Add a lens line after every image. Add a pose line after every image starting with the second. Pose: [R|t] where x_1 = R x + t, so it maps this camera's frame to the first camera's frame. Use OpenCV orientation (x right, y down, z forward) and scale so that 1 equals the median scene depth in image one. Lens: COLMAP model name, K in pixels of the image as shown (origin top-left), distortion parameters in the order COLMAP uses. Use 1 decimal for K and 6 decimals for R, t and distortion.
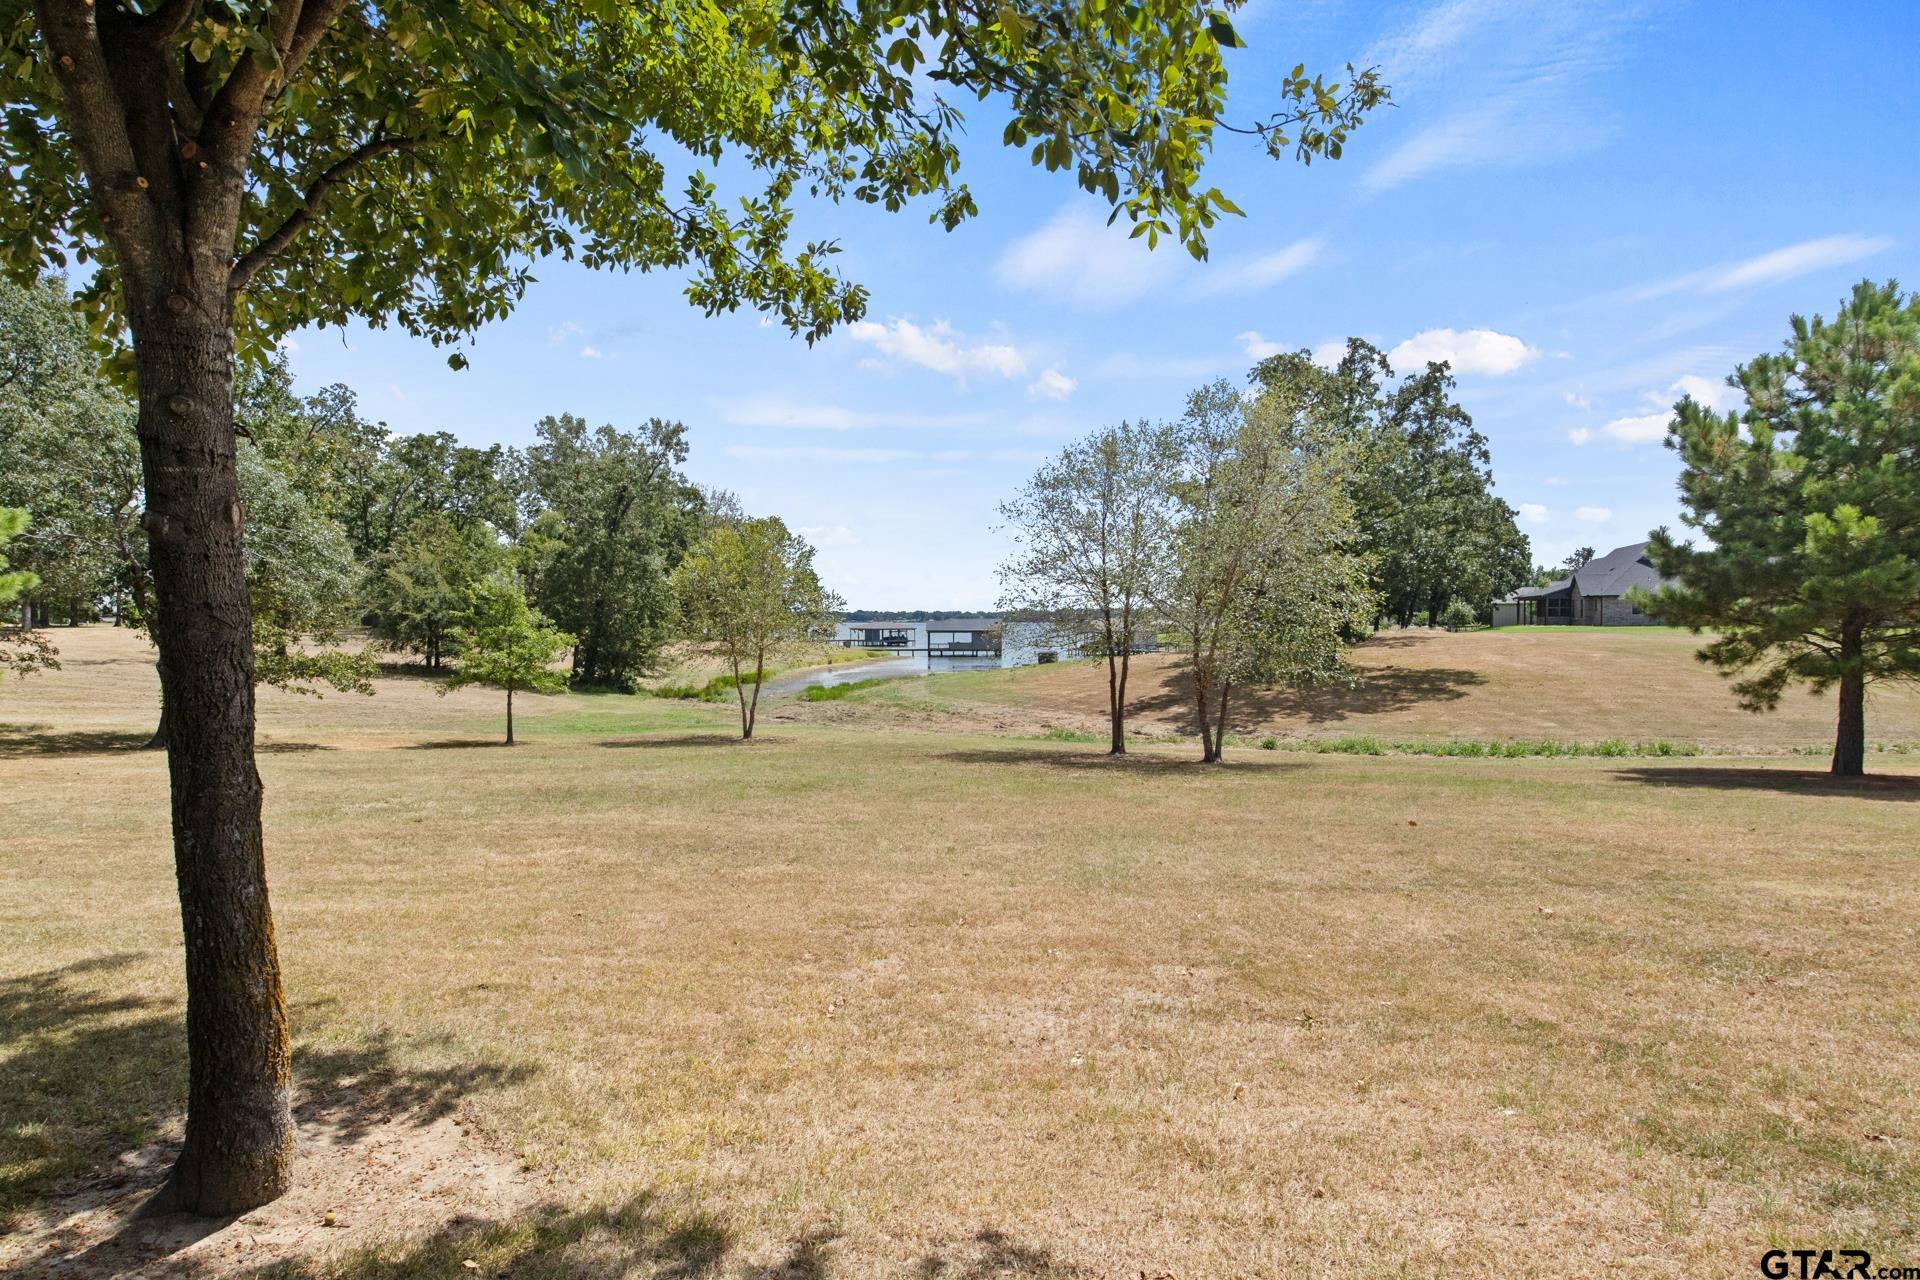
lens RADIAL K [[981.9, 0, 971.9], [0, 981.9, 653.9], [0, 0, 1]] dist [-0.010590, 0.000503]
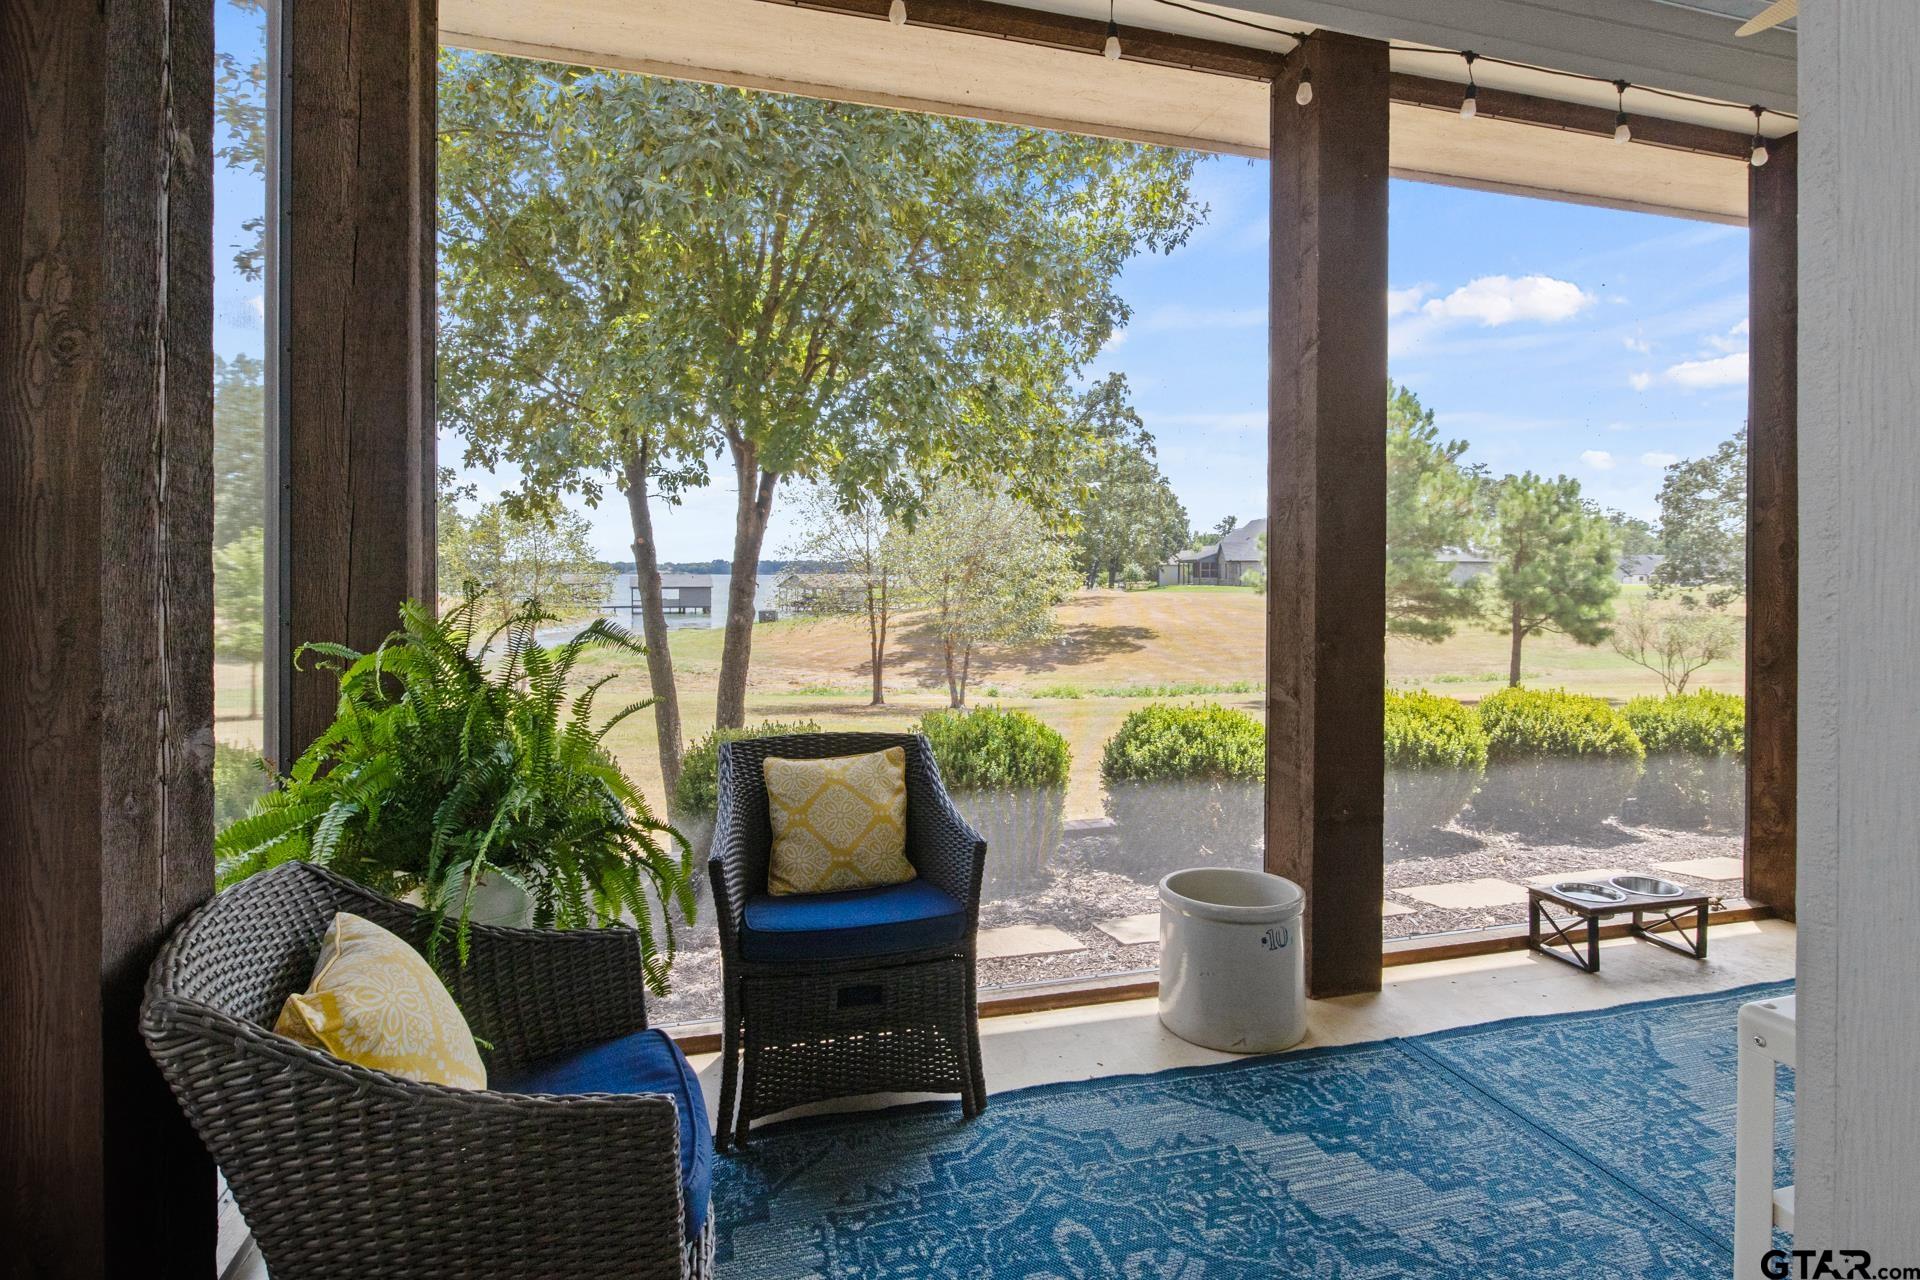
lens RADIAL K [[981.9, 0, 1003.2], [0, 981.9, 569.2], [0, 0, 1]] dist [-0.010590, 0.000503]
pose [[0.945610, 0.007393, 0.325218, -0.050866], [0.005446, 0.999242, -0.038552, -0.007939], [-0.325256, 0.038227, 0.944853, -0.093107]]
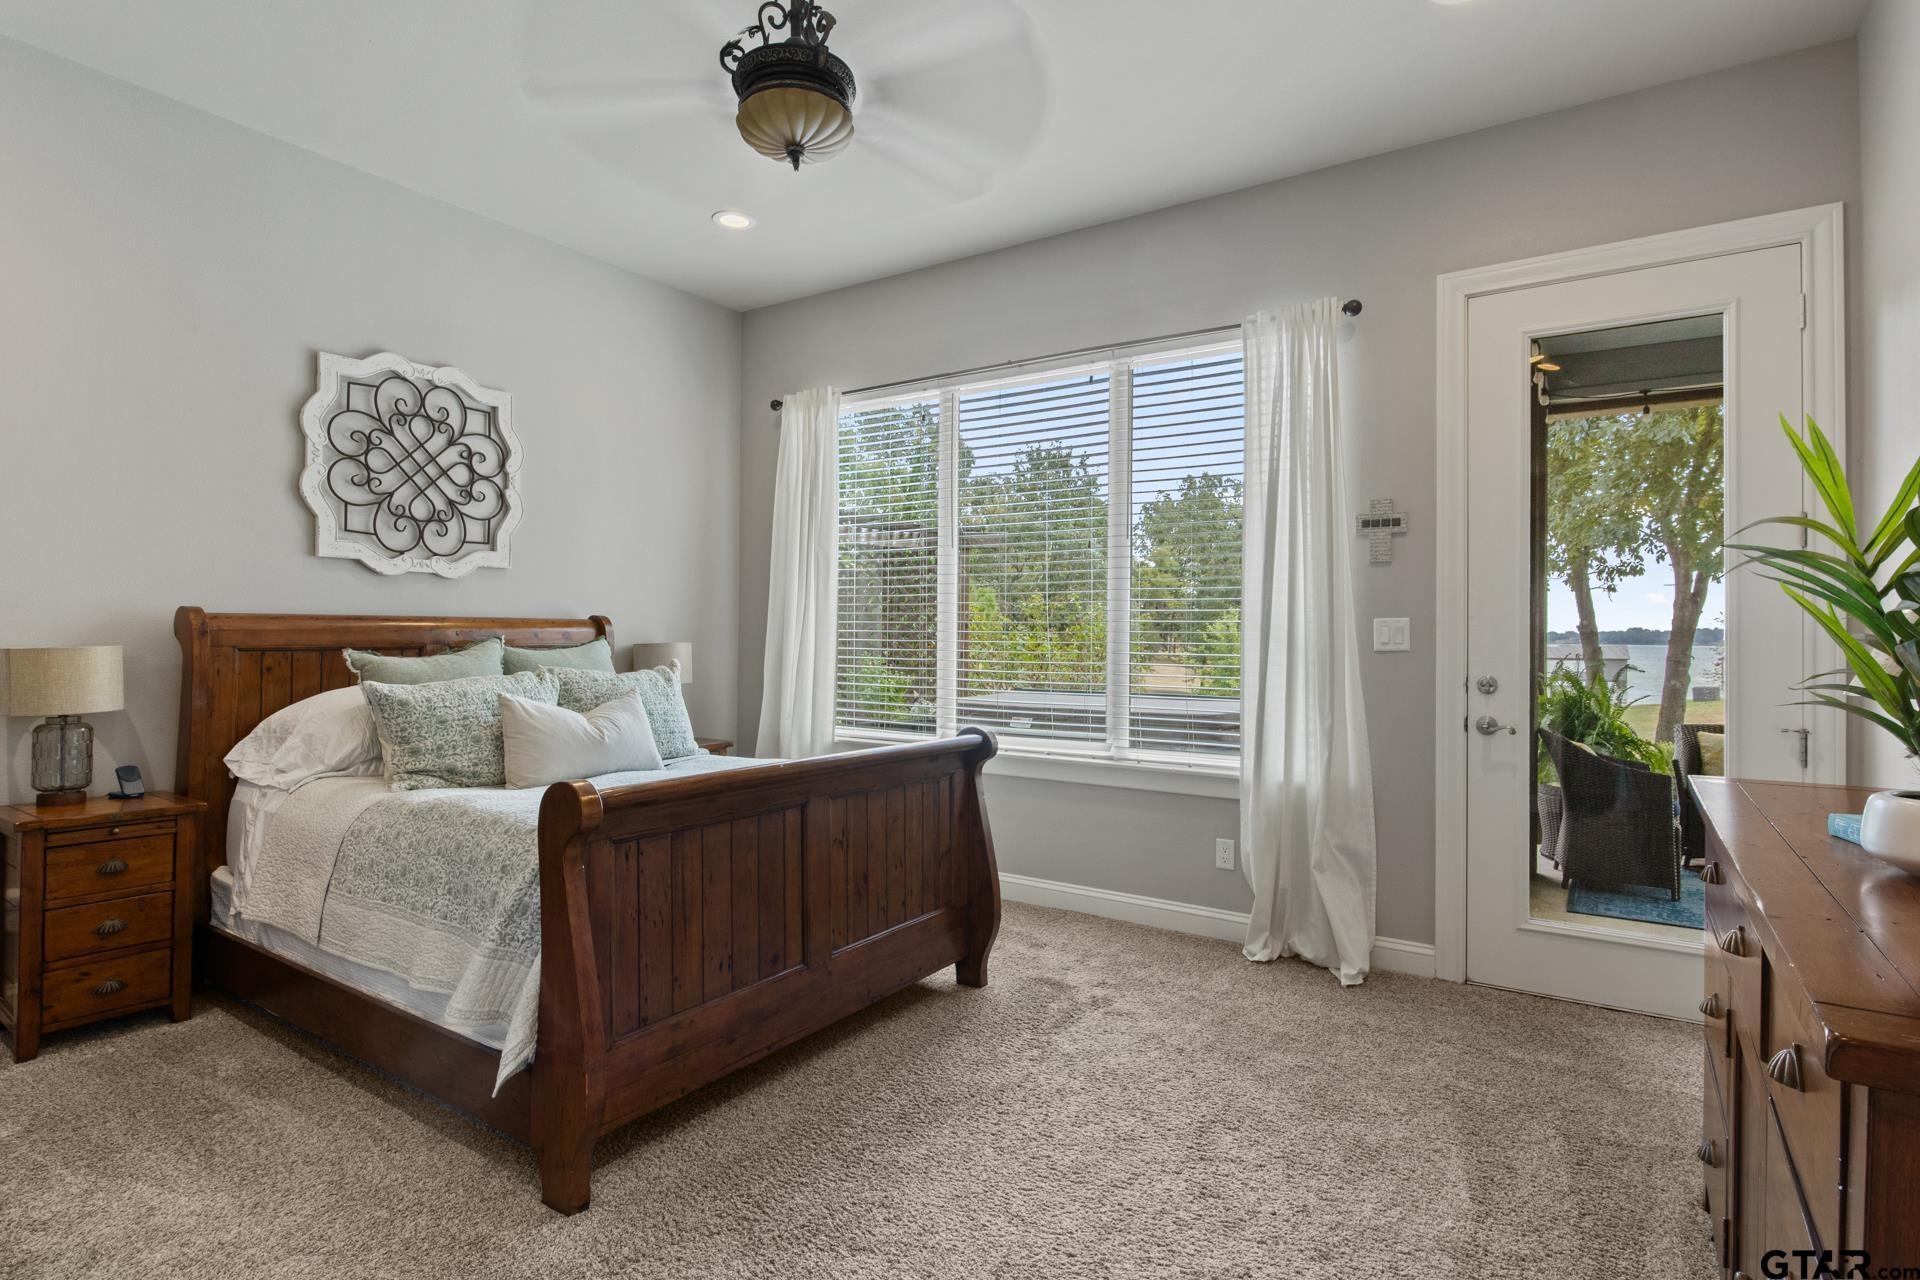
lens RADIAL K [[981.9, 0, 957.6], [0, 981.9, 642.2], [0, 0, 1]] dist [-0.010590, 0.000503]
pose [[0.847443, 0.002639, -0.530880, -0.186715], [-0.021541, 0.999335, -0.029419, 0.028923], [0.530450, 0.036367, 0.846936, -1.647130]]
